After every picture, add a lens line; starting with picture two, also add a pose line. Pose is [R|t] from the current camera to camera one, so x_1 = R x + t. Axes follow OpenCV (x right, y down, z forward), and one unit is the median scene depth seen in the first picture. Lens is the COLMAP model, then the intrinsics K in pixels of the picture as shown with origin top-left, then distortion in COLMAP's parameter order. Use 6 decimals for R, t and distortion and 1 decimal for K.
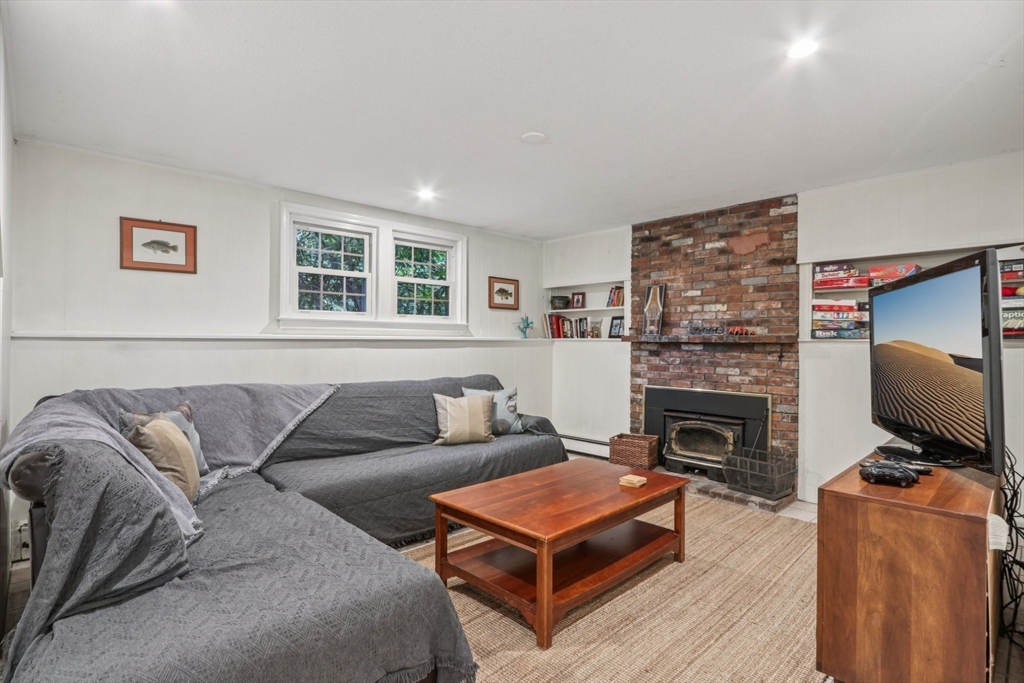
lens RADIAL K [[534.5, 0, 510.0], [0, 534.5, 337.5], [0, 0, 1]] dist [-0.020484, -0.002328]
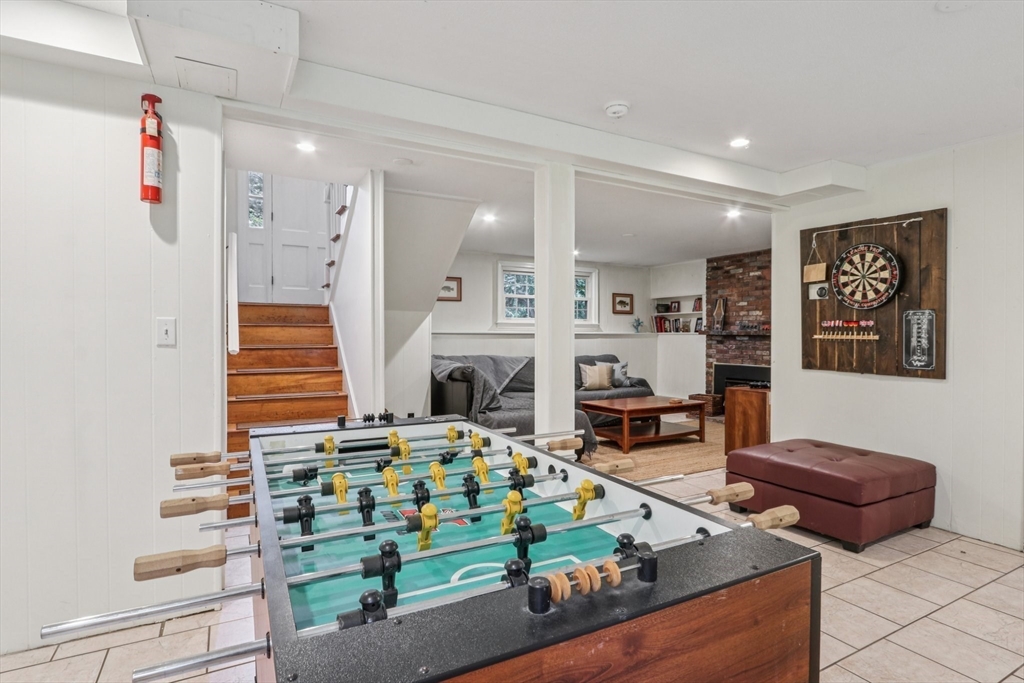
lens RADIAL K [[534.5, 0, 509.3], [0, 534.5, 338.6], [0, 0, 1]] dist [-0.020484, -0.002328]
pose [[0.967658, -0.000748, -0.252265, 0.067913], [0.004075, 0.999911, 0.012668, -0.002457], [0.252233, -0.013287, 0.967575, -0.647864]]
